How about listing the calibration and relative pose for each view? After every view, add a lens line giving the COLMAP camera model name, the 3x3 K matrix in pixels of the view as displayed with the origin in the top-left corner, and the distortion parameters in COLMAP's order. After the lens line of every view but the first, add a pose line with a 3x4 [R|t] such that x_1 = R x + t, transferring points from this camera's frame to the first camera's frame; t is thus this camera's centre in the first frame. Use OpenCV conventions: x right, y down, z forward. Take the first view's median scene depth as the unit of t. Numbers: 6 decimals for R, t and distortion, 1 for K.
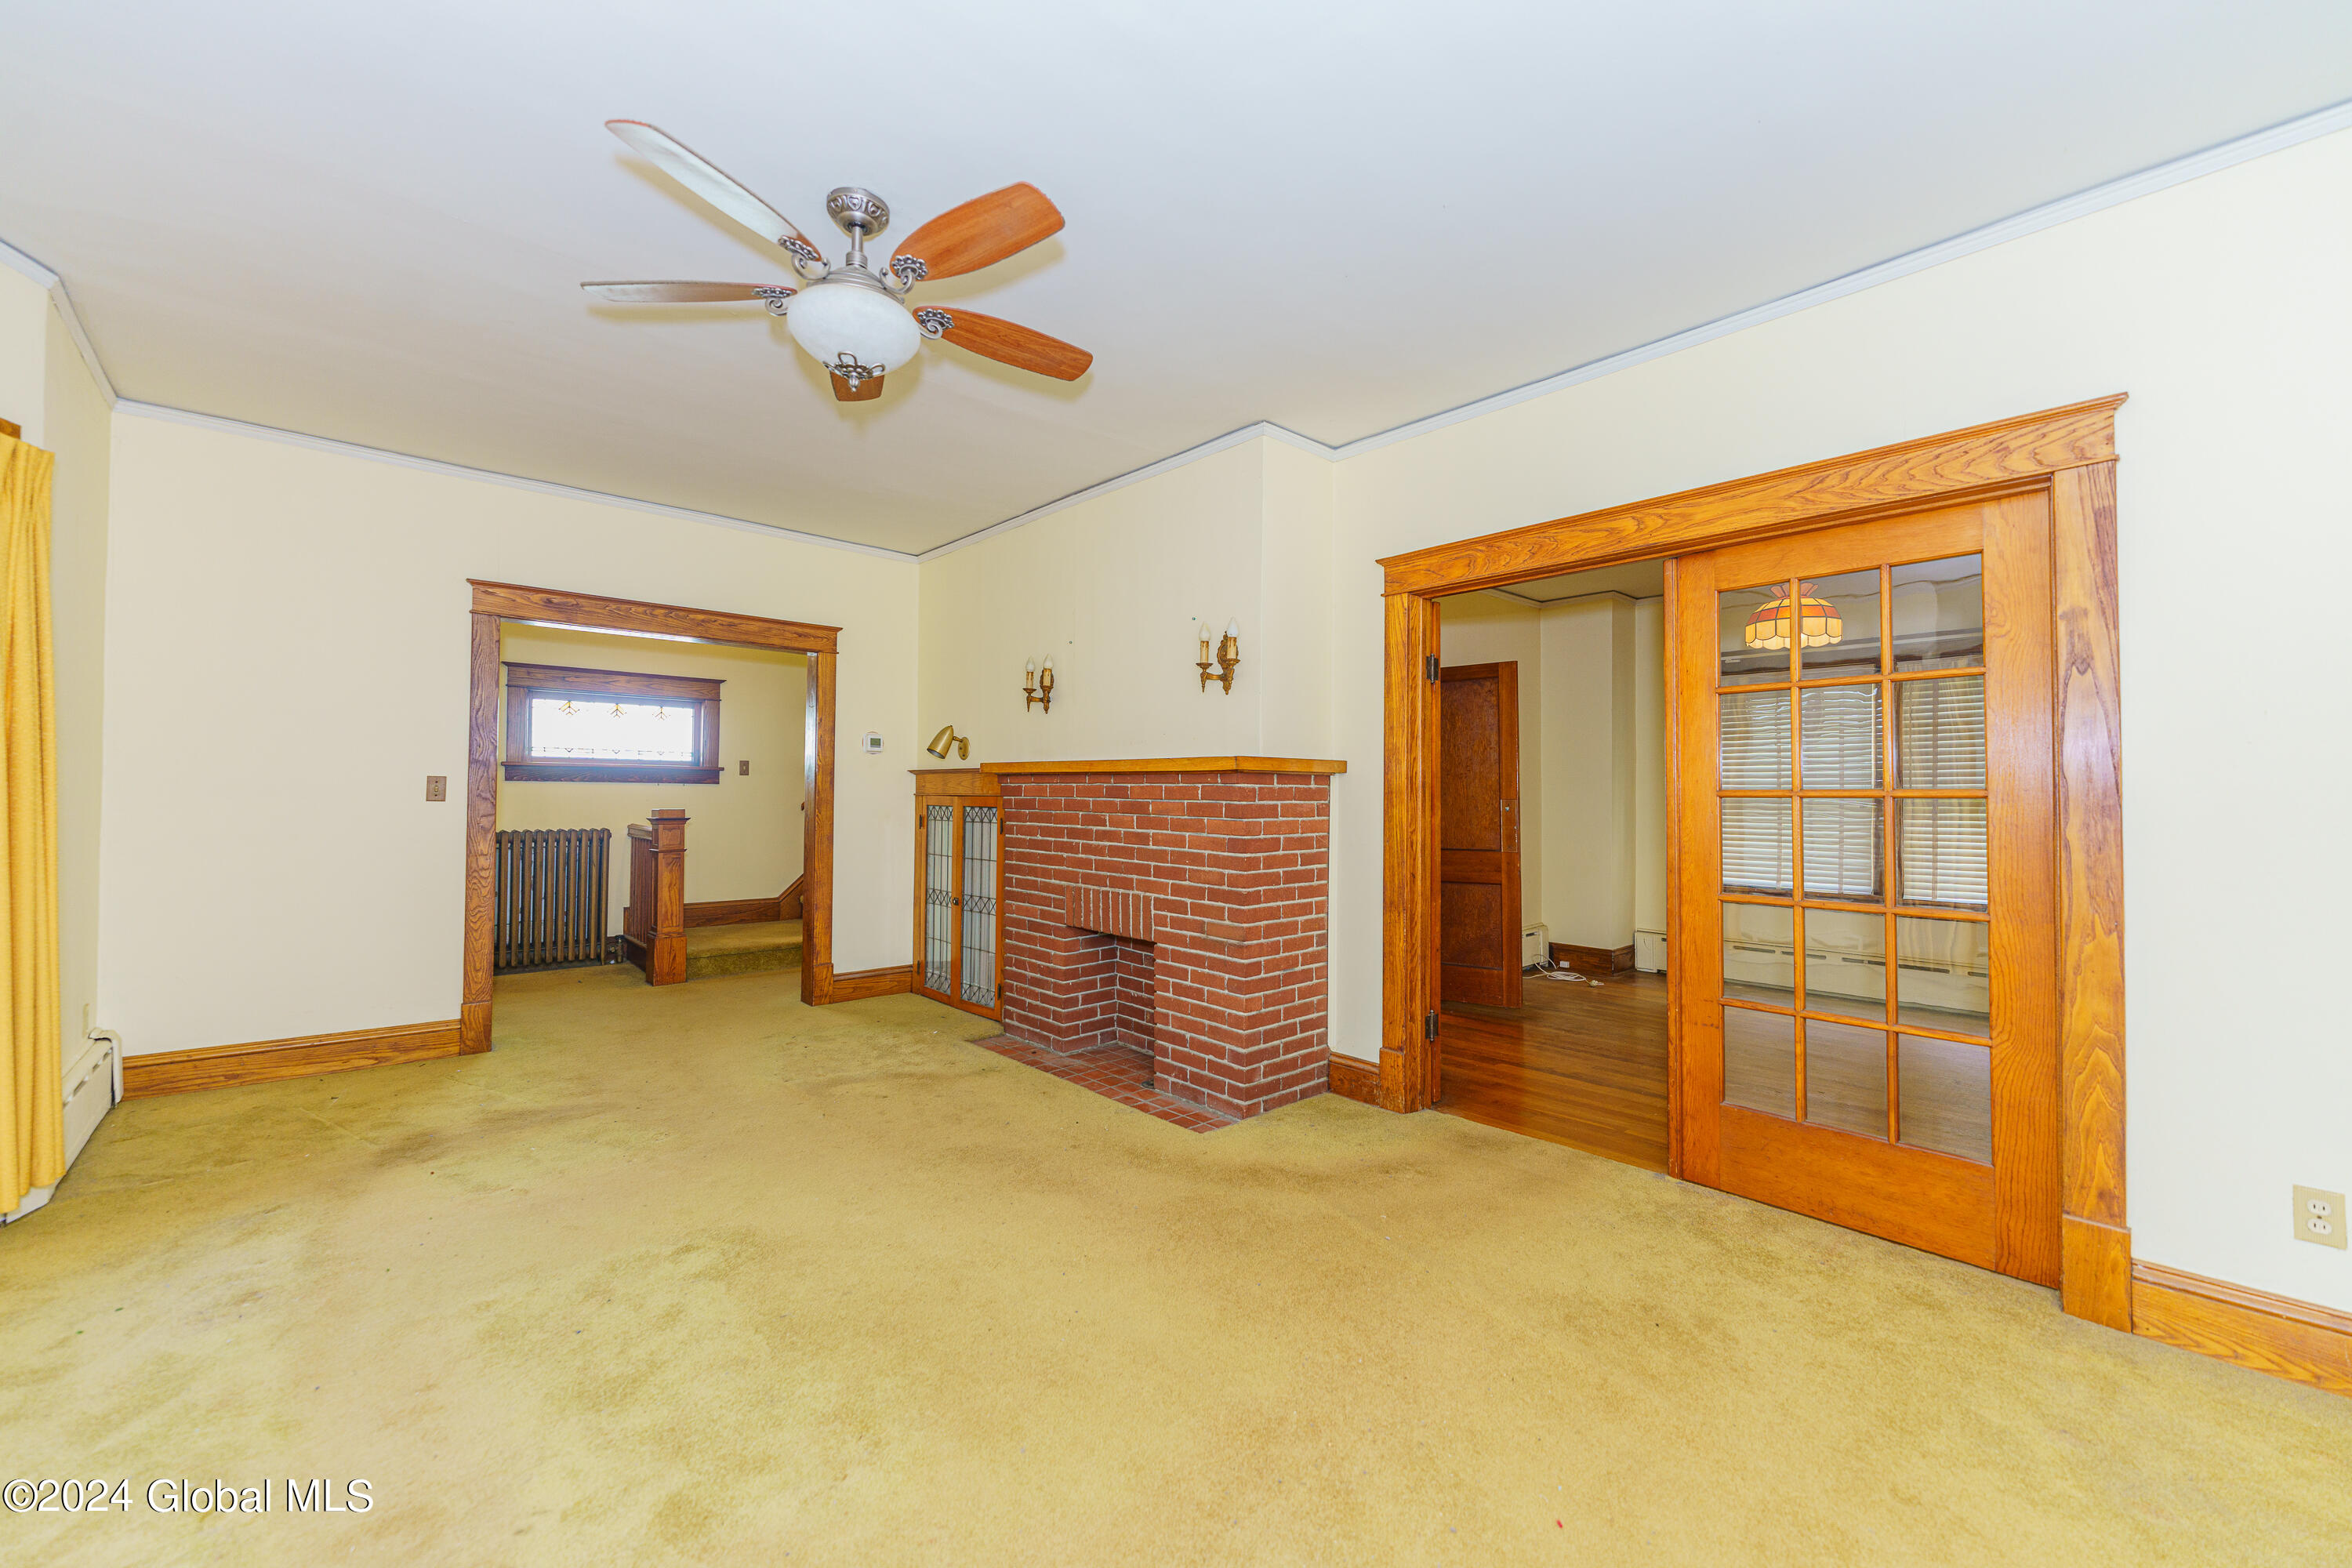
lens RADIAL K [[933.8, 0, 1172.4], [0, 933.8, 774.4], [0, 0, 1]] dist [-0.002125, 0.000068]
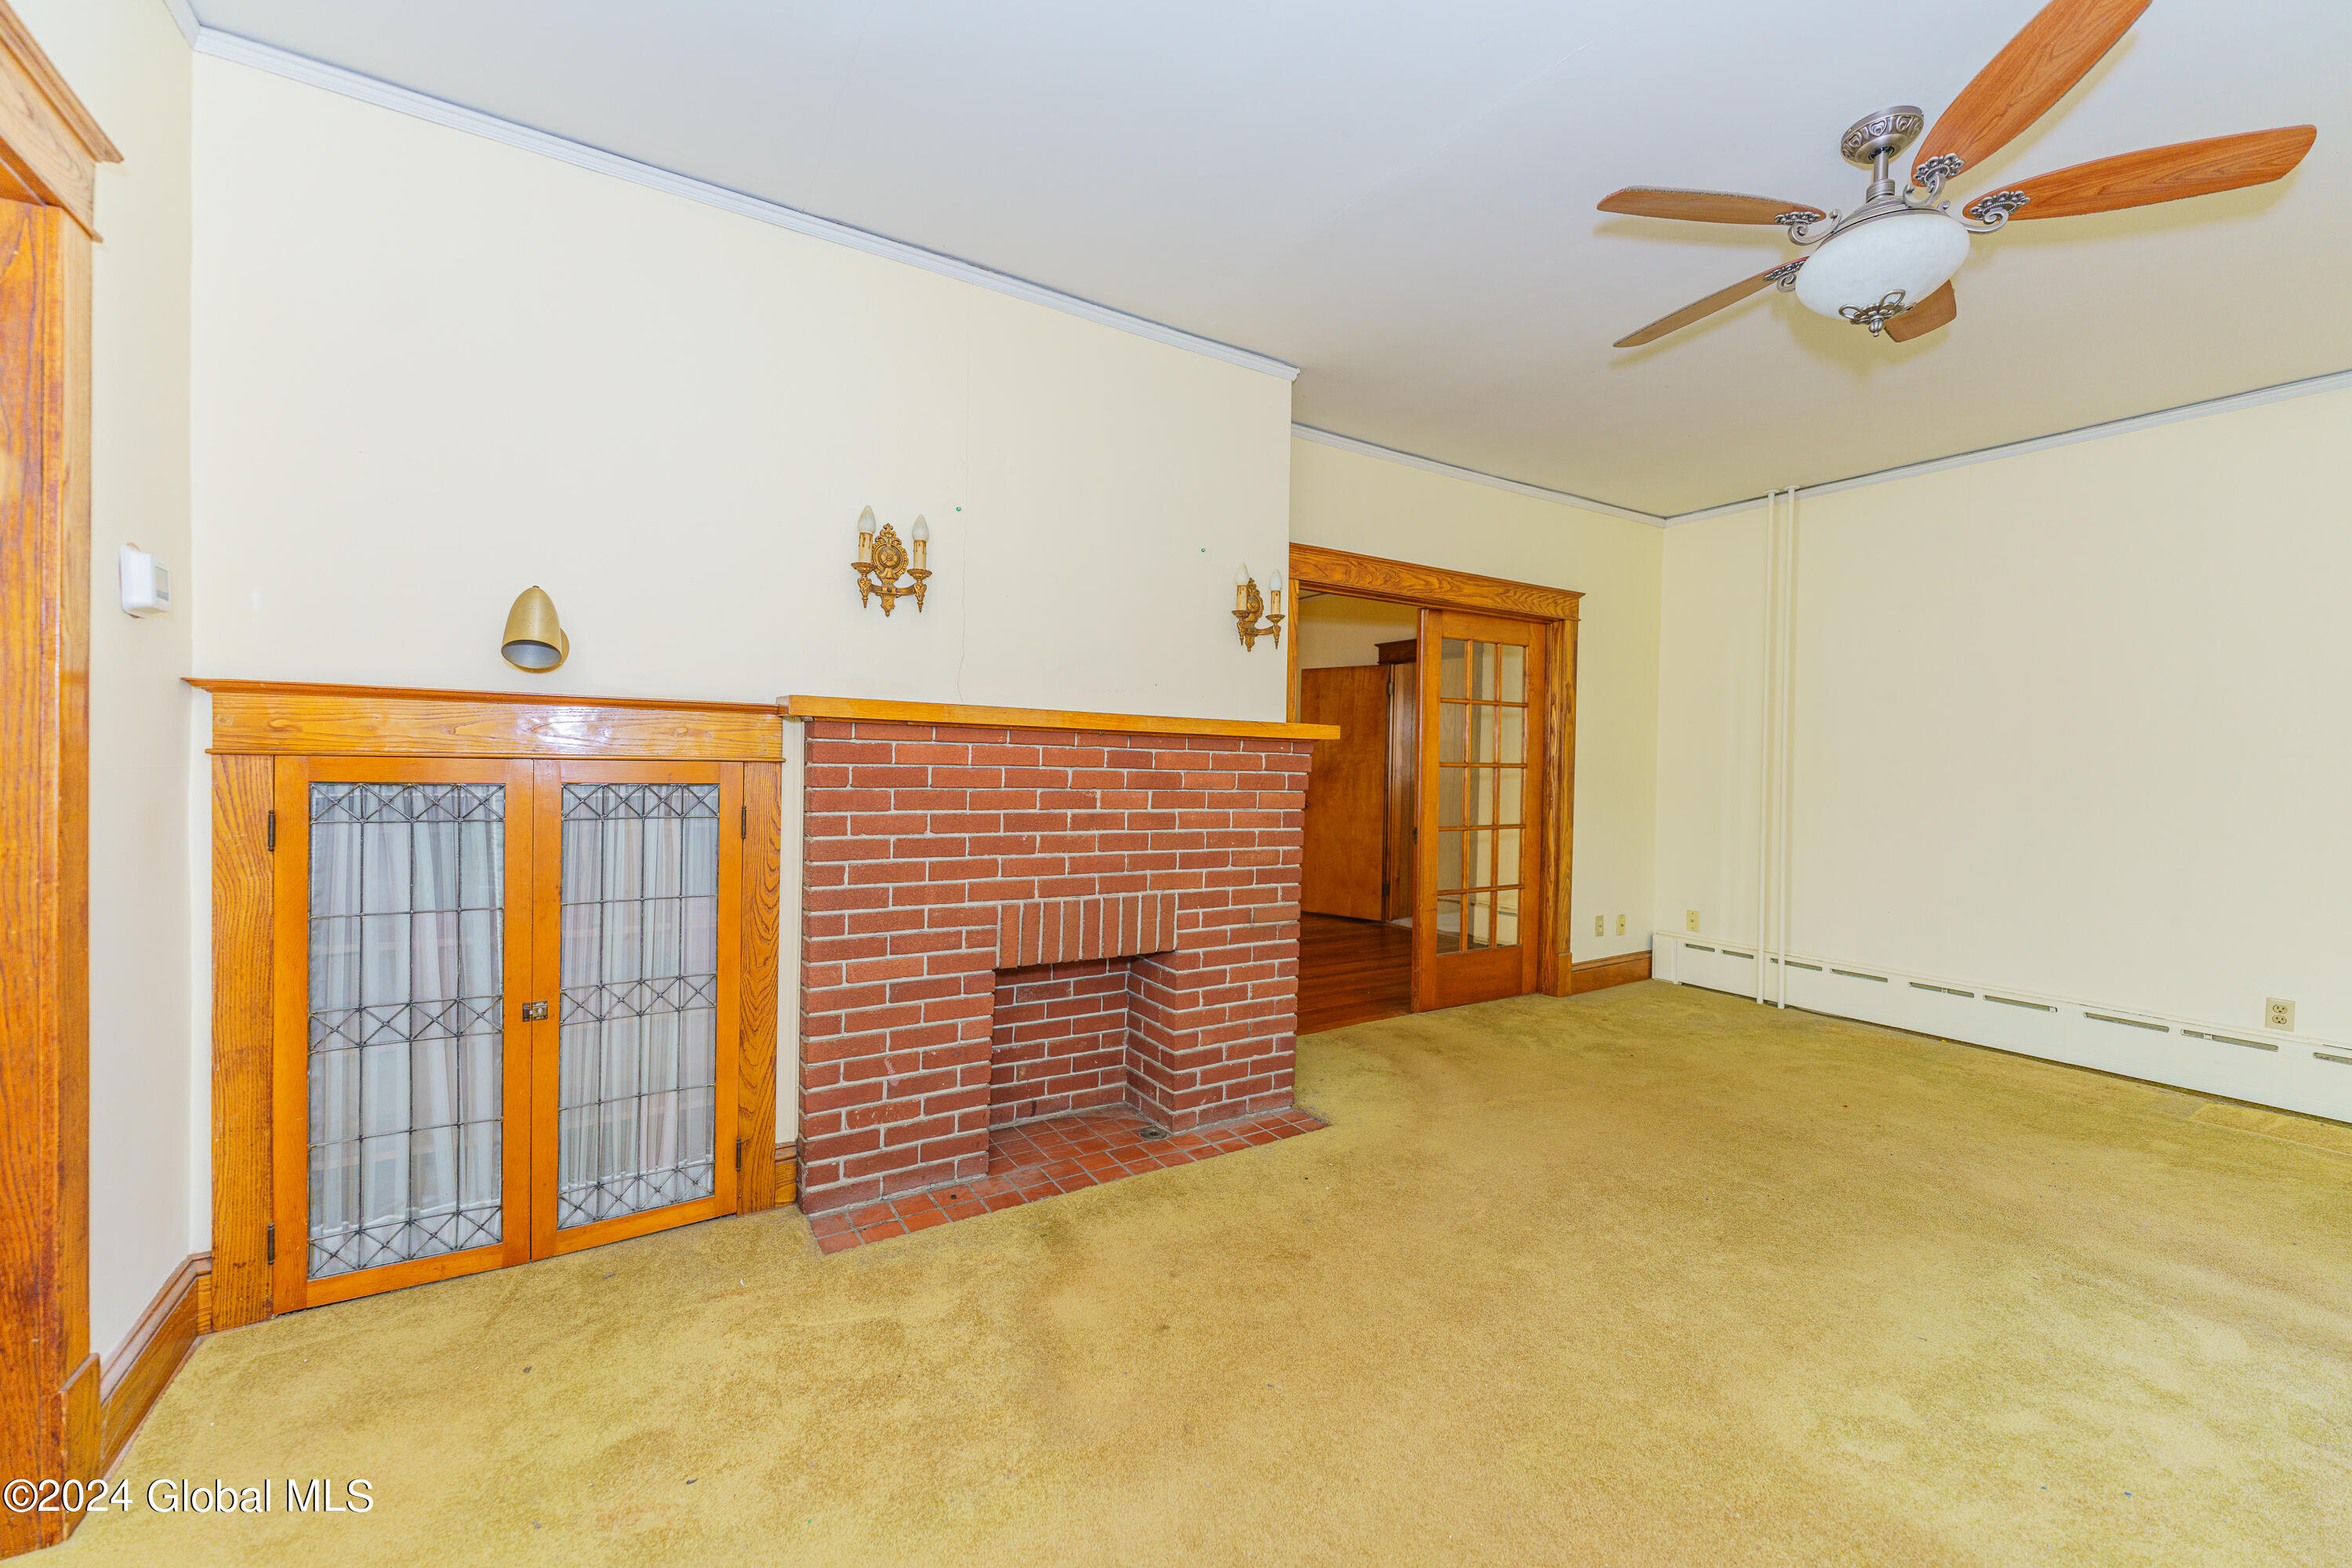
lens RADIAL K [[933.8, 0, 1198.0], [0, 933.8, 779.7], [0, 0, 1]] dist [-0.002125, 0.000068]
pose [[0.162249, -0.021444, 0.986517, -0.792530], [-0.038633, 0.998859, 0.028066, 0.012749], [-0.985993, -0.042666, 0.161236, 0.862325]]
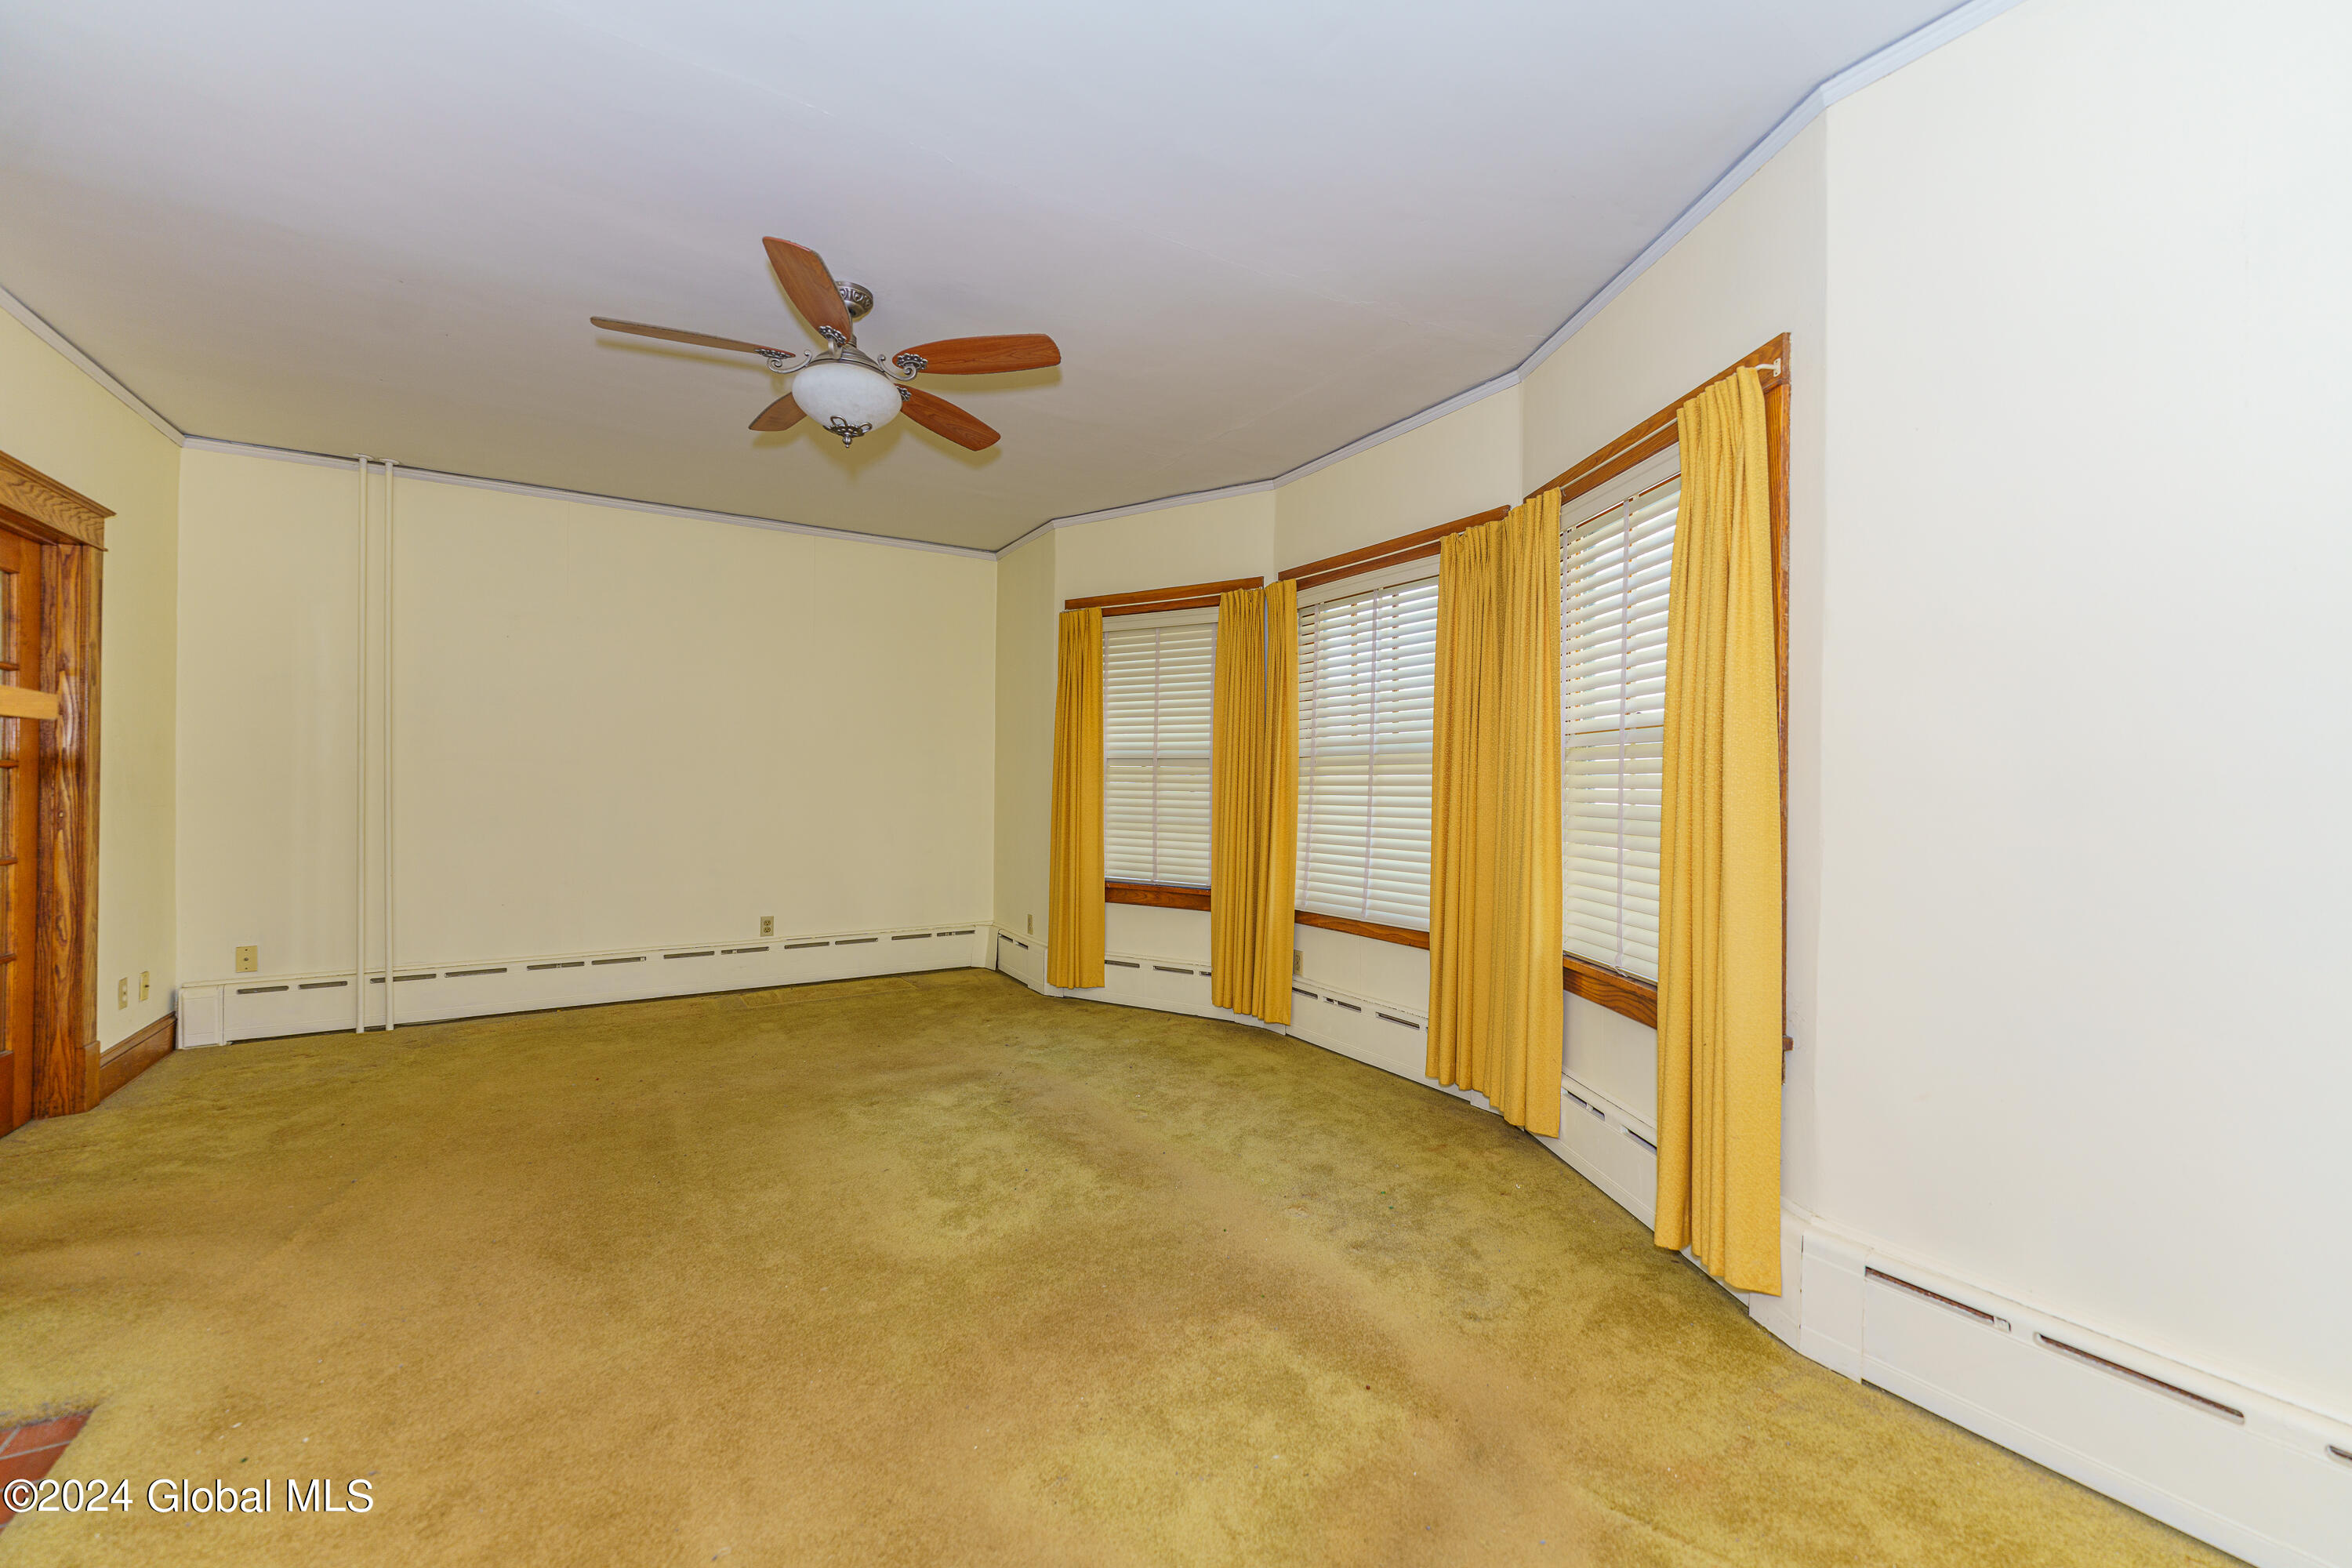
lens RADIAL K [[933.8, 0, 1134.9], [0, 933.8, 778.7], [0, 0, 1]] dist [-0.002125, 0.000068]
pose [[-0.982553, -0.013779, 0.185473, -0.547649], [-0.019081, 0.999458, -0.026831, 0.028687], [-0.185003, -0.029902, -0.982283, 1.234994]]
